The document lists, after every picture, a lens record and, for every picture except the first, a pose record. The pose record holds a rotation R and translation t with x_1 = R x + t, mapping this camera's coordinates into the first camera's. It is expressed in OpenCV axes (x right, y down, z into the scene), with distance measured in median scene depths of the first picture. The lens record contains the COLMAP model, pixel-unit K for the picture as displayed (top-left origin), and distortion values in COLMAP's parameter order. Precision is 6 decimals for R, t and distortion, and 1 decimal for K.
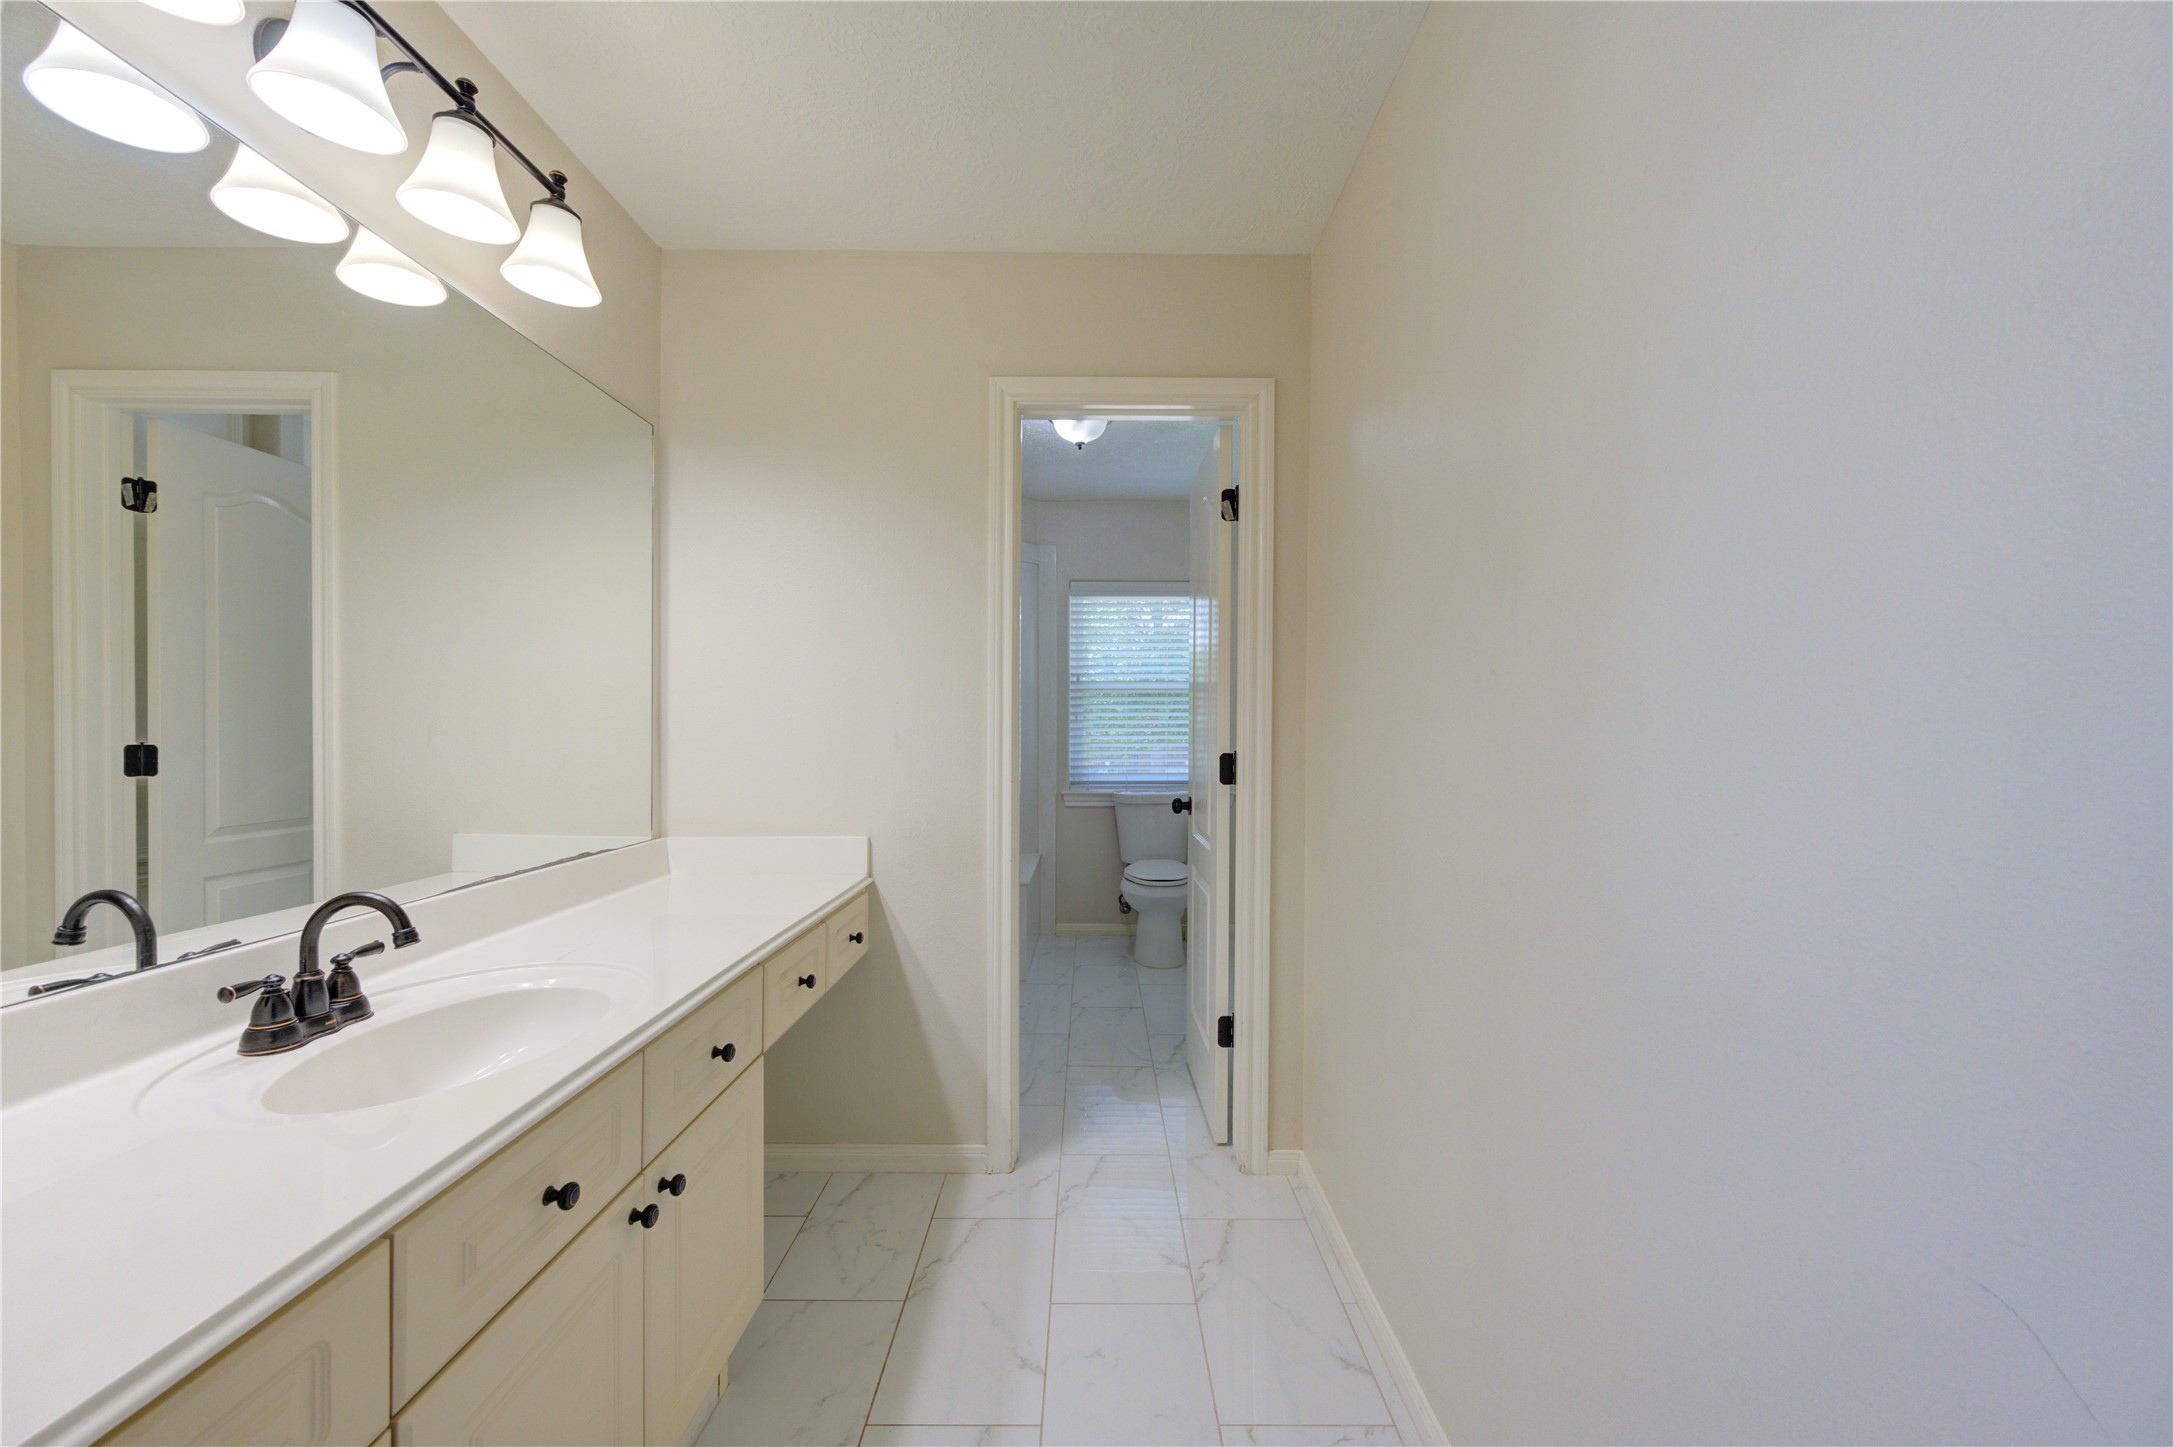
lens RADIAL K [[868.5, 0, 1081.3], [0, 868.5, 729.0], [0, 0, 1]] dist [0.002170, -0.000497]
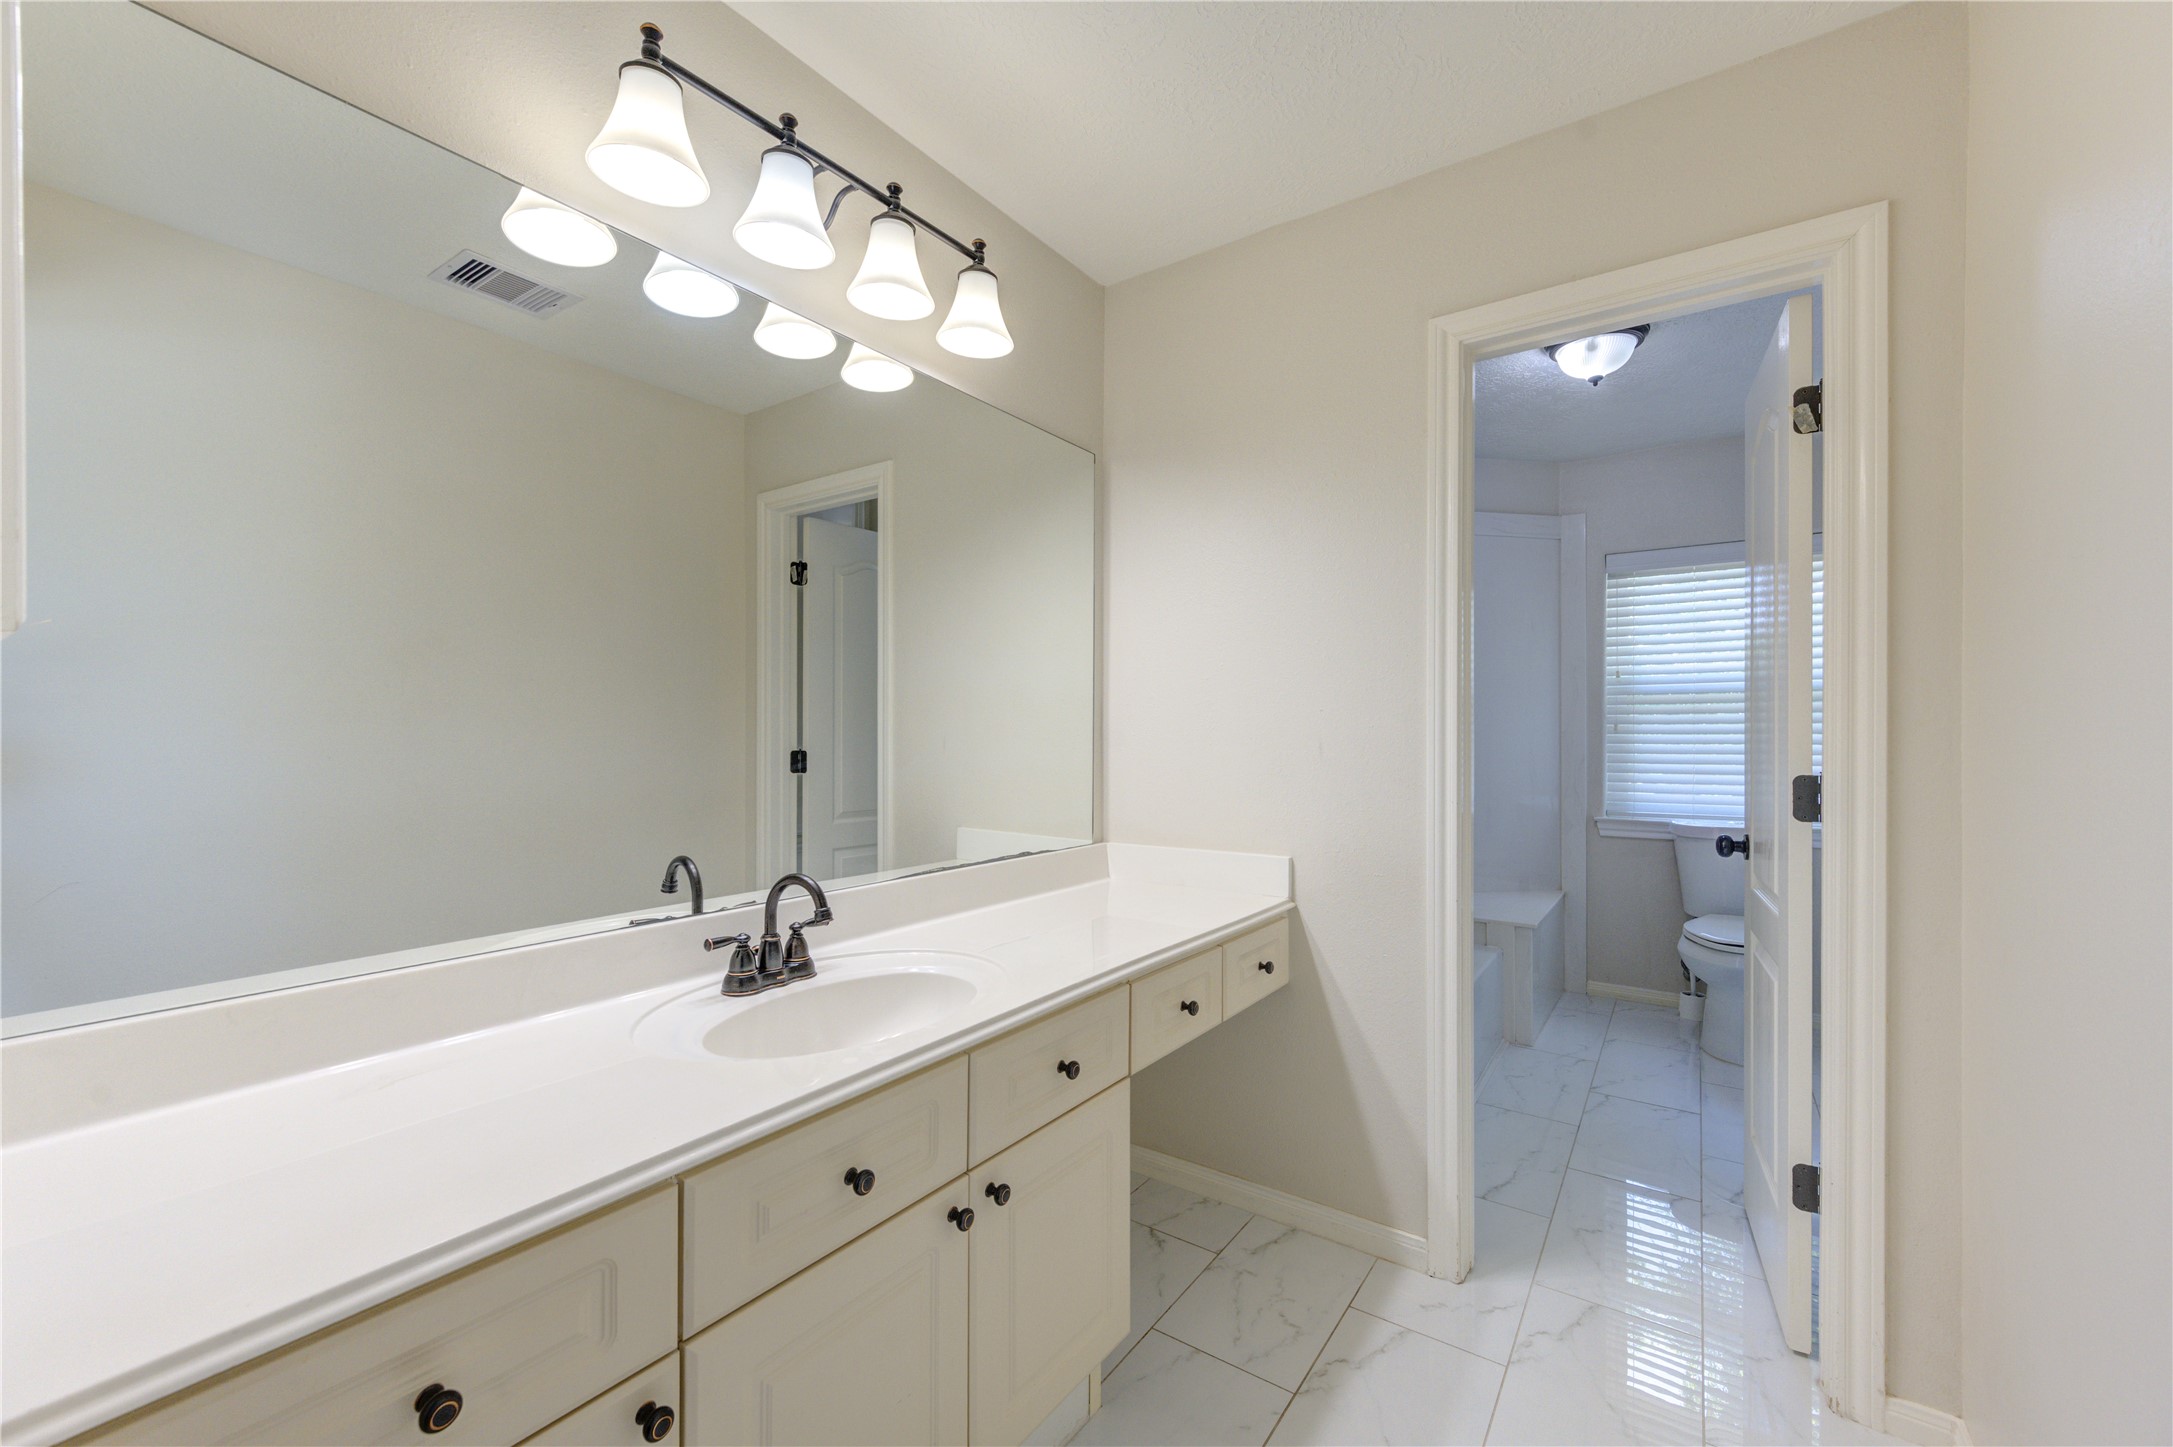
lens RADIAL K [[868.5, 0, 1081.3], [0, 868.5, 729.0], [0, 0, 1]] dist [0.002170, -0.000497]
pose [[0.815166, -0.007017, -0.579185, 0.114744], [0.000687, 0.999938, -0.011148, -0.000923], [0.579228, 0.008690, 0.815120, 0.135649]]
